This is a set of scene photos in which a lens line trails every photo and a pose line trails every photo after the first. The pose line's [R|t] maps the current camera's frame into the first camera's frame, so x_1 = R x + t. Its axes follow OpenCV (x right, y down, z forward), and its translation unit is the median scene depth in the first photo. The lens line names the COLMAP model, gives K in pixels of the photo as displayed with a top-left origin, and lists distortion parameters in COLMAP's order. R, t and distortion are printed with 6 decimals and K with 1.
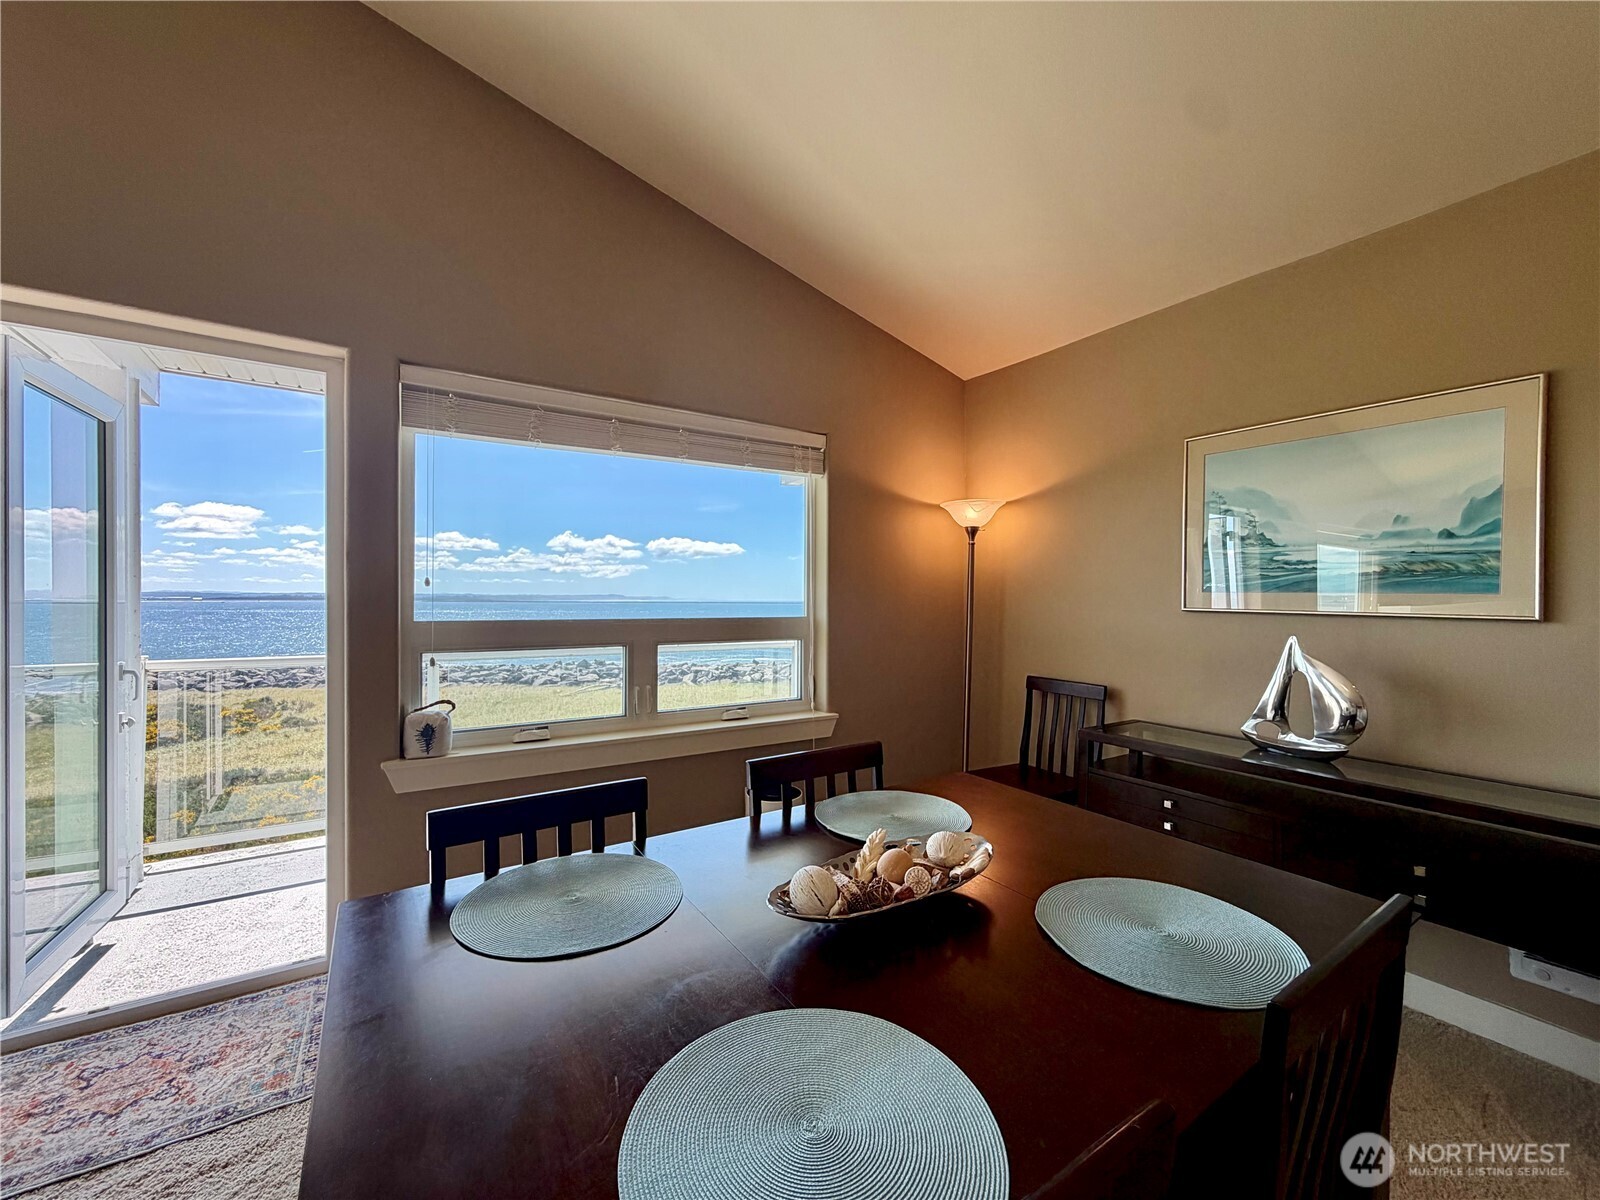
lens RADIAL K [[637.4, 0, 798.5], [0, 637.4, 601.0], [0, 0, 1]] dist [-0.002171, 0.000548]
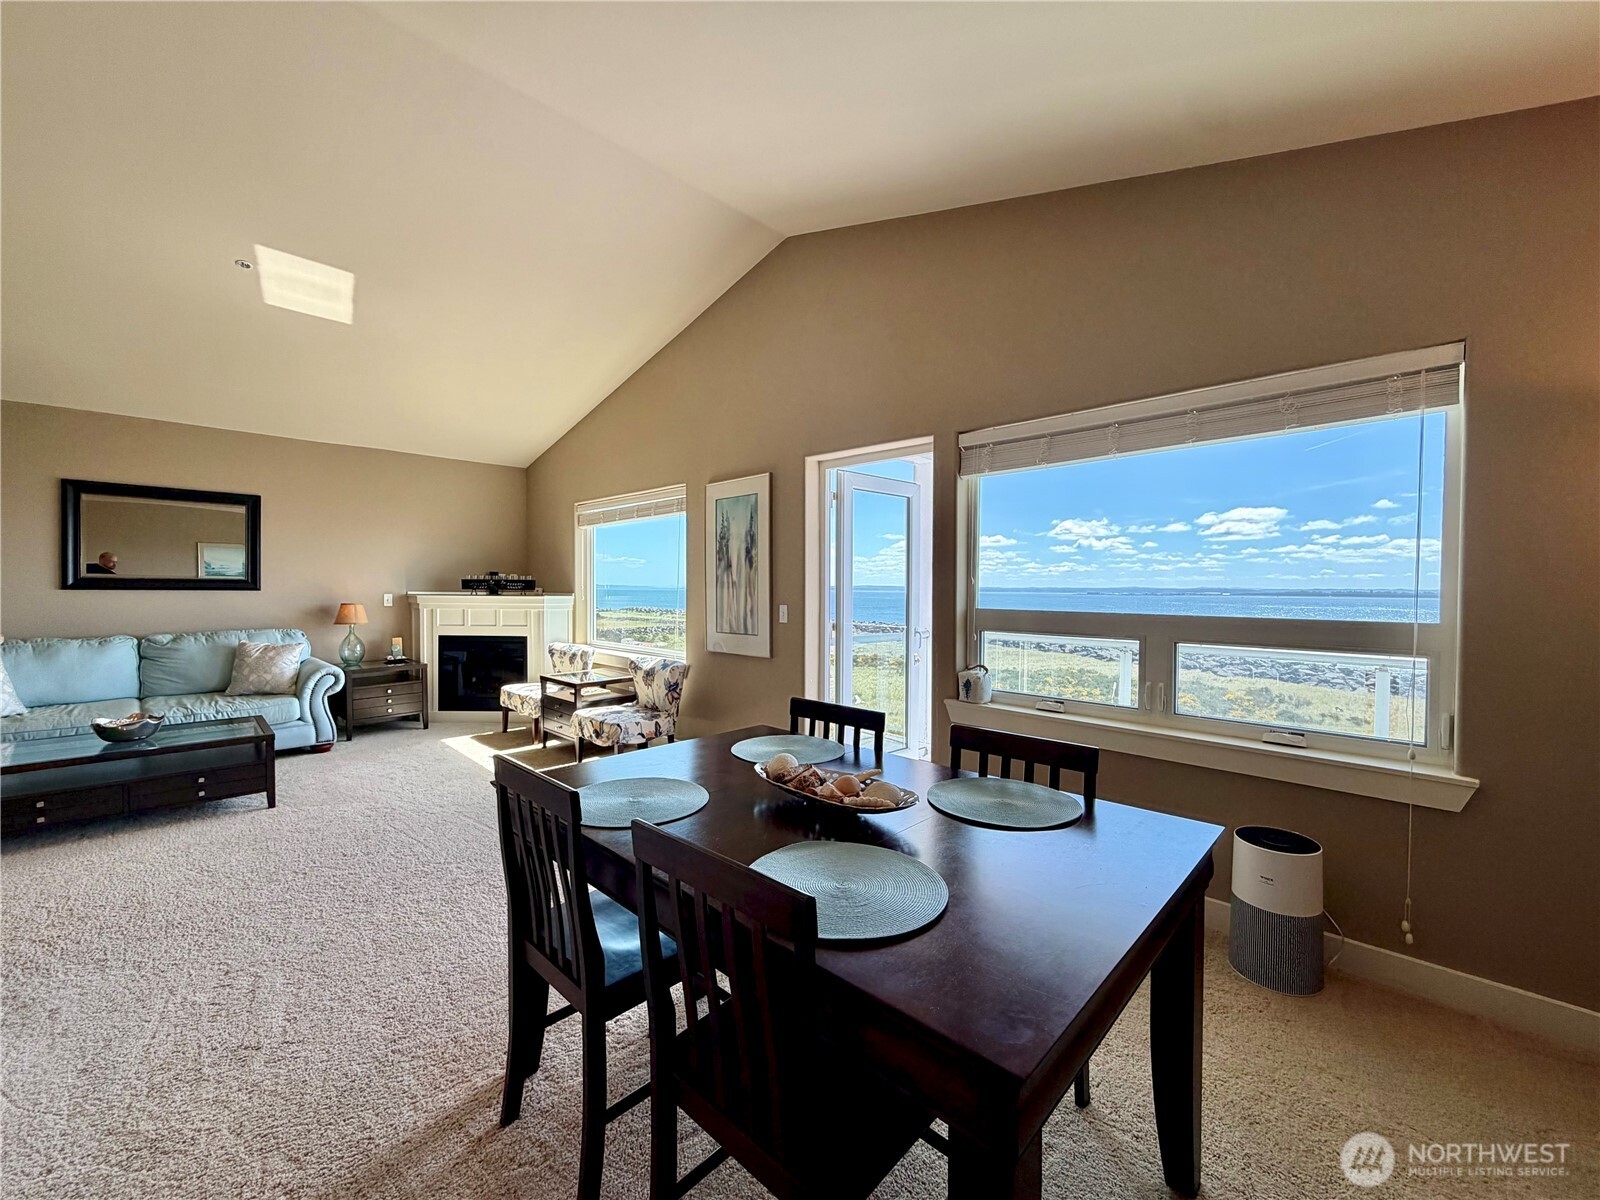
lens RADIAL K [[637.4, 0, 799.7], [0, 637.4, 595.3], [0, 0, 1]] dist [-0.002171, 0.000548]
pose [[0.223390, 0.008714, -0.974690, 0.502950], [-0.011722, 0.999912, 0.006253, -0.000741], [0.974659, 0.010029, 0.223472, 0.204878]]
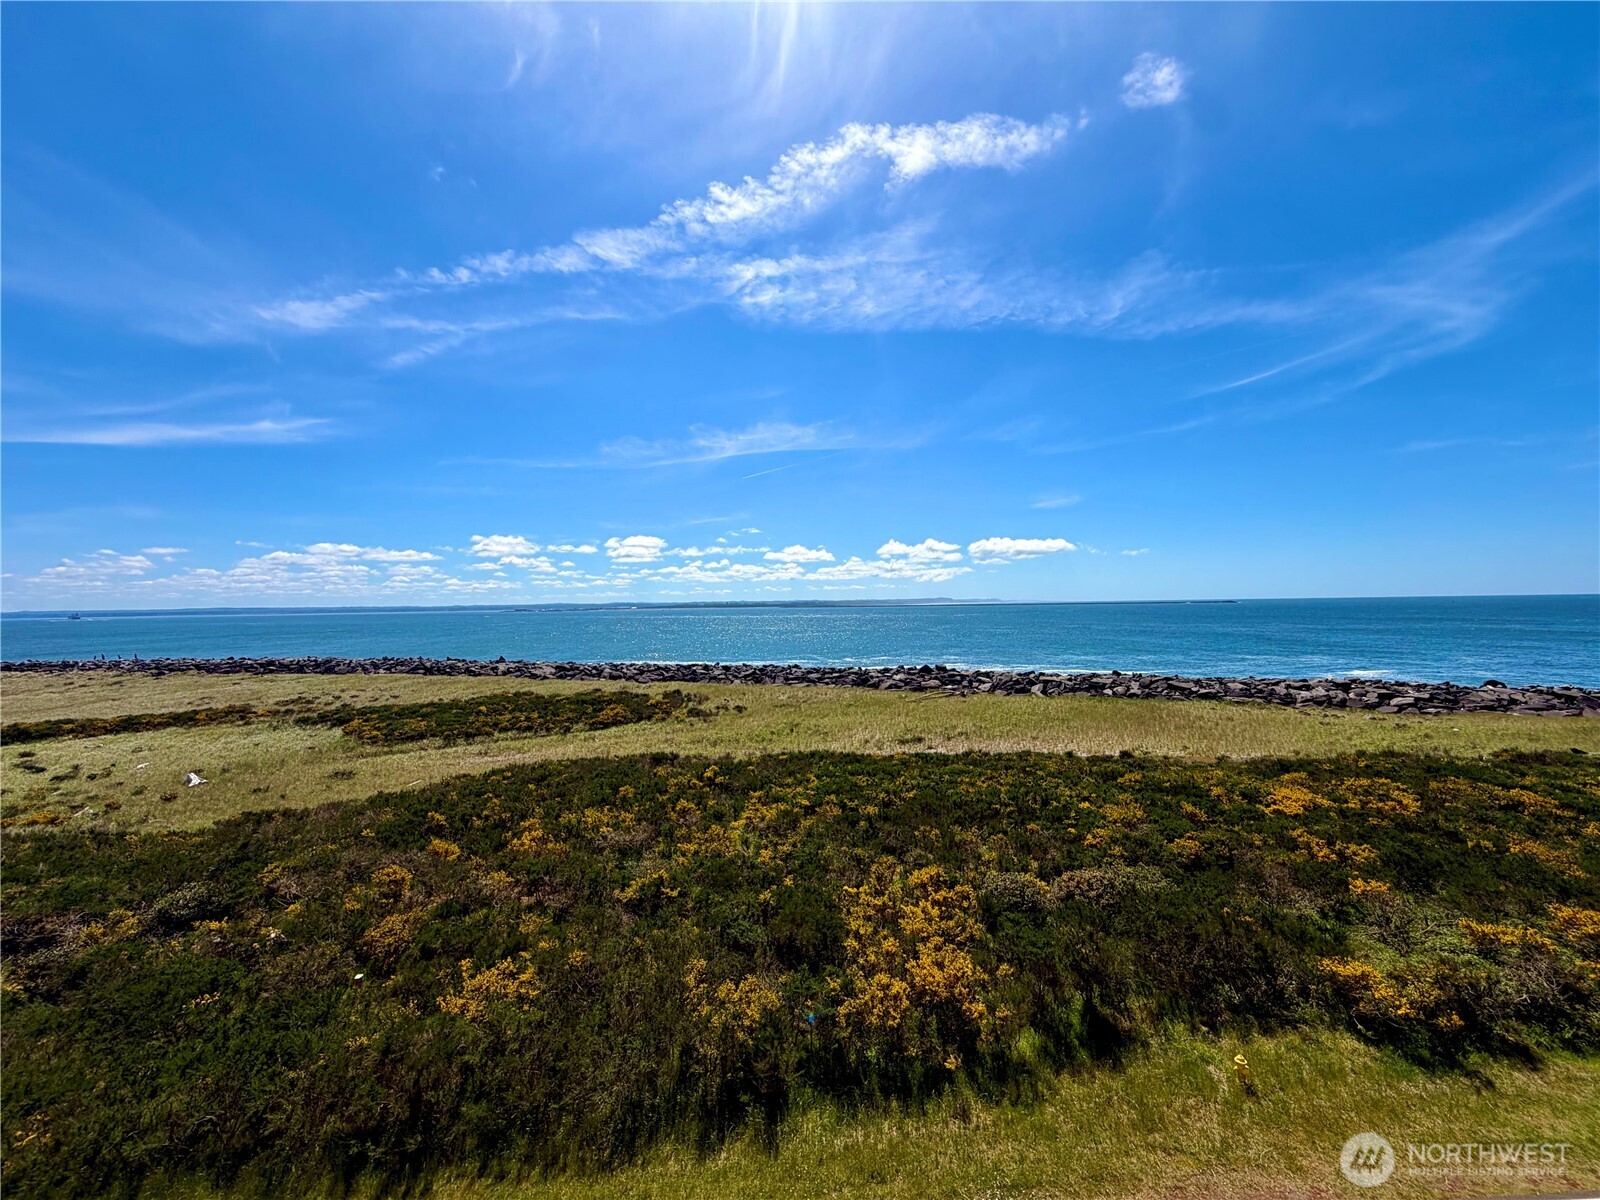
lens RADIAL K [[637.4, 0, 796.0], [0, 637.4, 548.8], [0, 0, 1]] dist [-0.002171, 0.000548]
pose [[0.873238, -0.059738, -0.483619, -0.723818], [0.017710, 0.995692, -0.091013, -0.074354], [0.486973, 0.070911, 0.870534, 0.658927]]
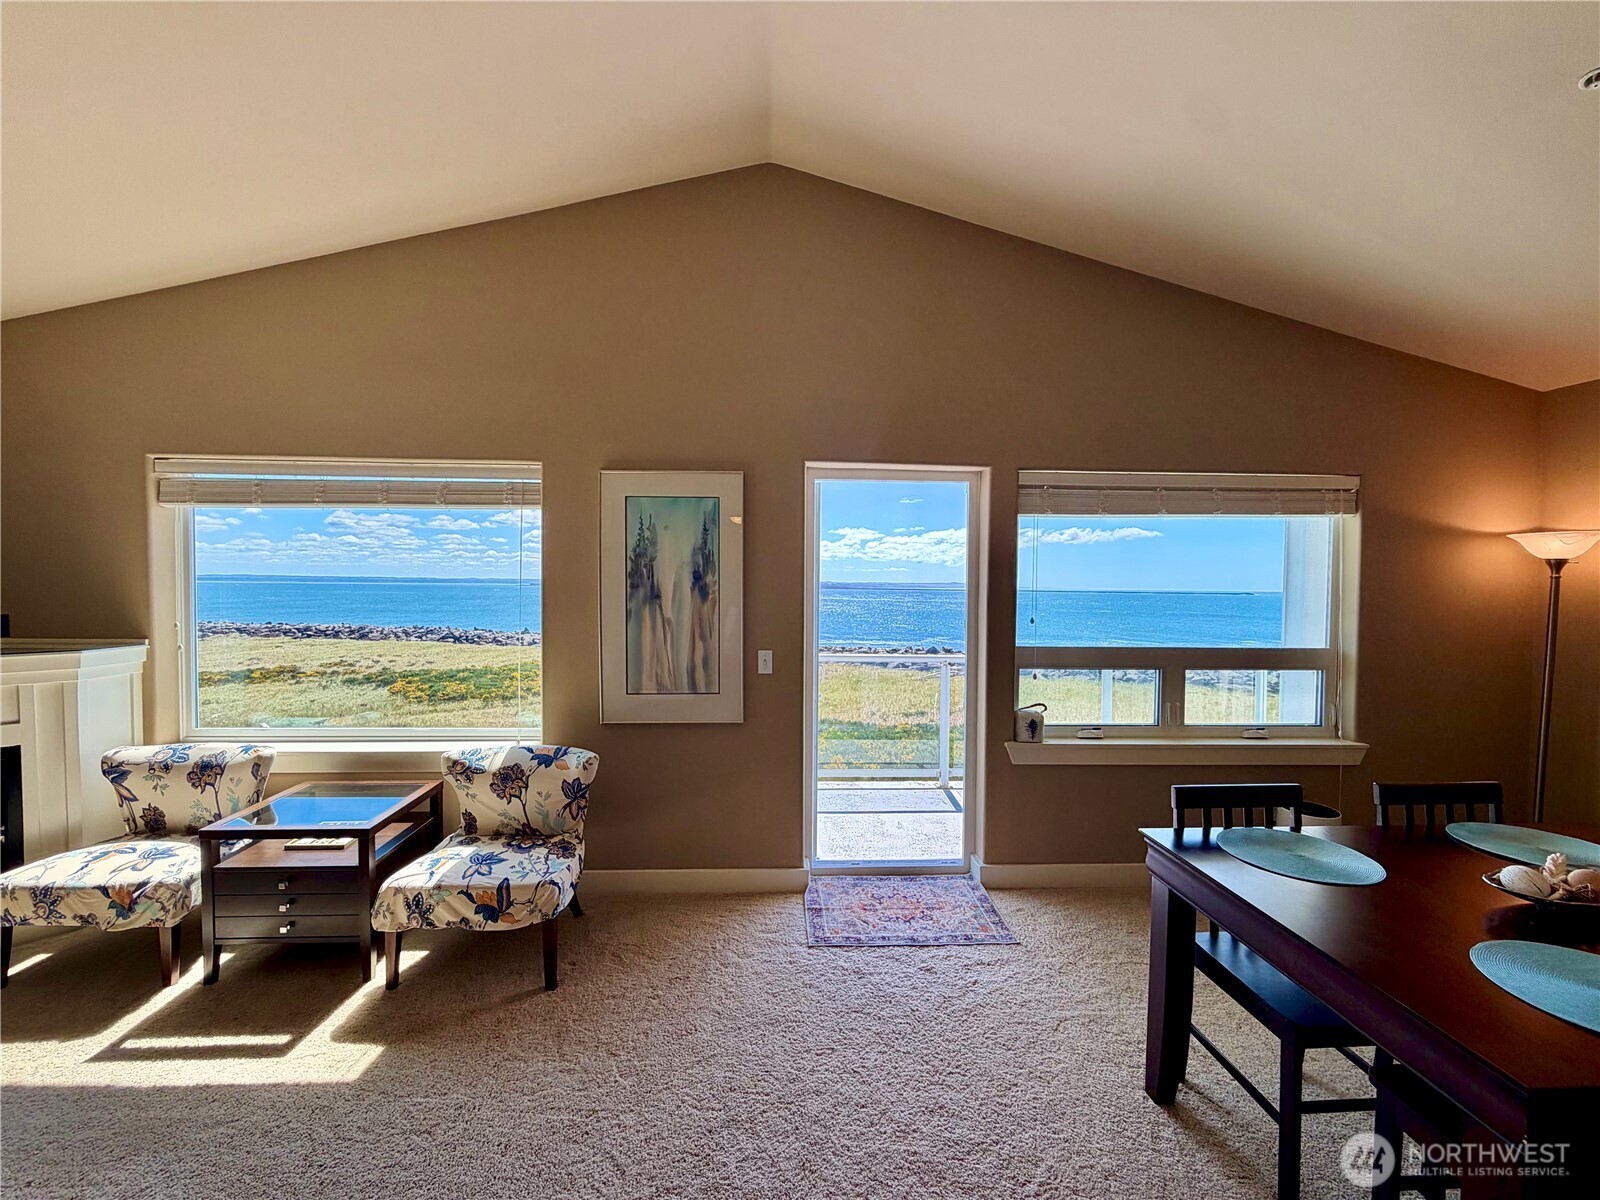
lens RADIAL K [[637.4, 0, 799.3], [0, 637.4, 600.8], [0, 0, 1]] dist [-0.002171, 0.000548]
pose [[0.865505, 0.017049, -0.500609, -0.218717], [-0.007866, 0.999760, 0.020448, -0.068490], [0.500838, -0.013760, 0.865432, -0.349297]]
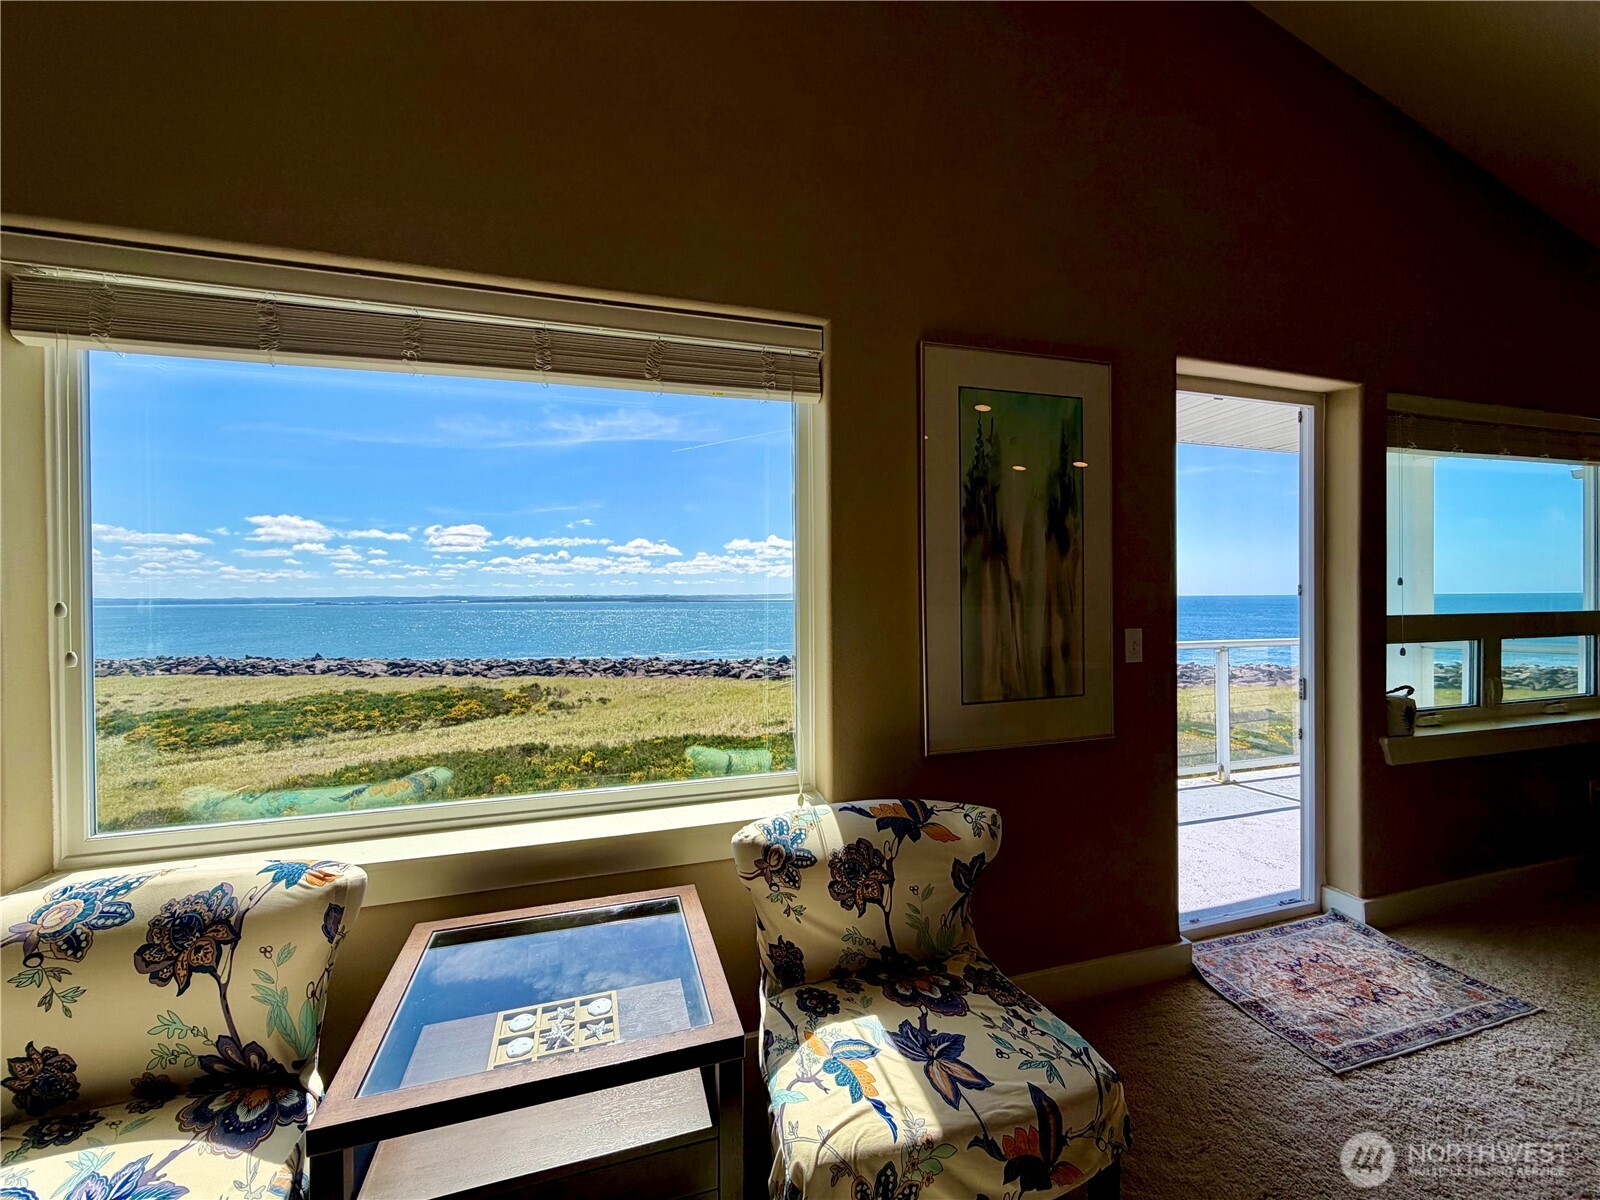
lens RADIAL K [[637.4, 0, 799.2], [0, 637.4, 599.0], [0, 0, 1]] dist [-0.002171, 0.000548]
pose [[0.962281, -0.011580, -0.271811, -0.897496], [0.011814, 0.999930, -0.000774, -0.006920], [0.271801, -0.002467, 0.962350, -0.267701]]
